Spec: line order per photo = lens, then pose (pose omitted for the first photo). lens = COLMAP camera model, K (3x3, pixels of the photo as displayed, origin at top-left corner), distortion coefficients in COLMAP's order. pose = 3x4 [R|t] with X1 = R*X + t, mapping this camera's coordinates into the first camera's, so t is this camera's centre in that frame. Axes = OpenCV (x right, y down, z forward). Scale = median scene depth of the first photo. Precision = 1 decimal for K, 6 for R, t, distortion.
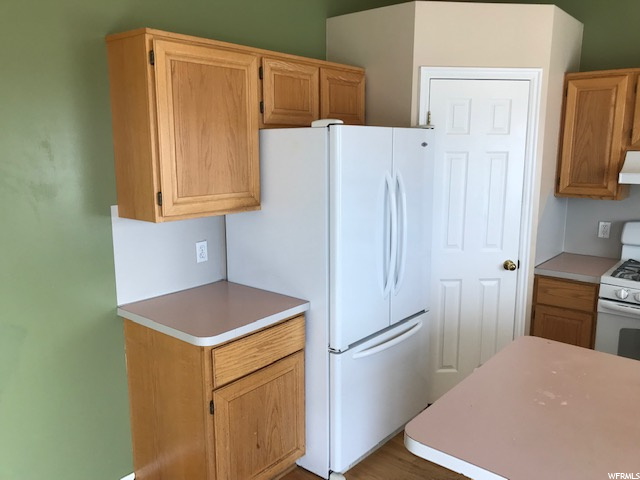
lens RADIAL K [[522.7, 0, 320.0], [0, 522.7, 240.0], [0, 0, 1]] dist [0.012734, 0.001971]
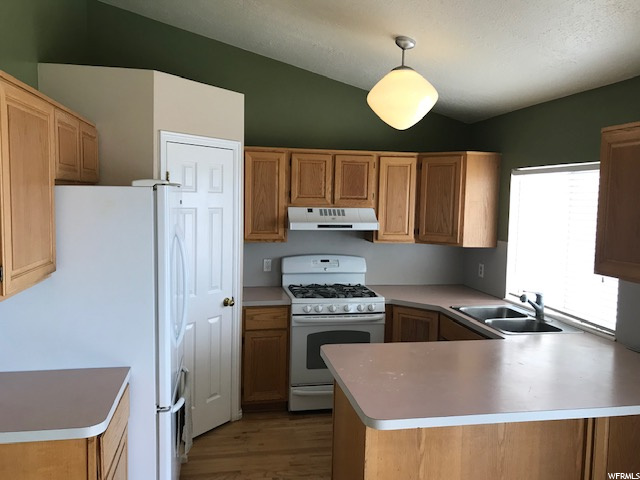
lens RADIAL K [[523.2, 0, 317.6], [0, 523.2, 237.2], [0, 0, 1]] dist [0.131723, -0.267639]
pose [[0.626161, -0.050379, 0.778065, -0.442852], [0.121595, 0.992010, -0.033624, -0.033299], [-0.770154, 0.115663, 0.627284, 0.084344]]
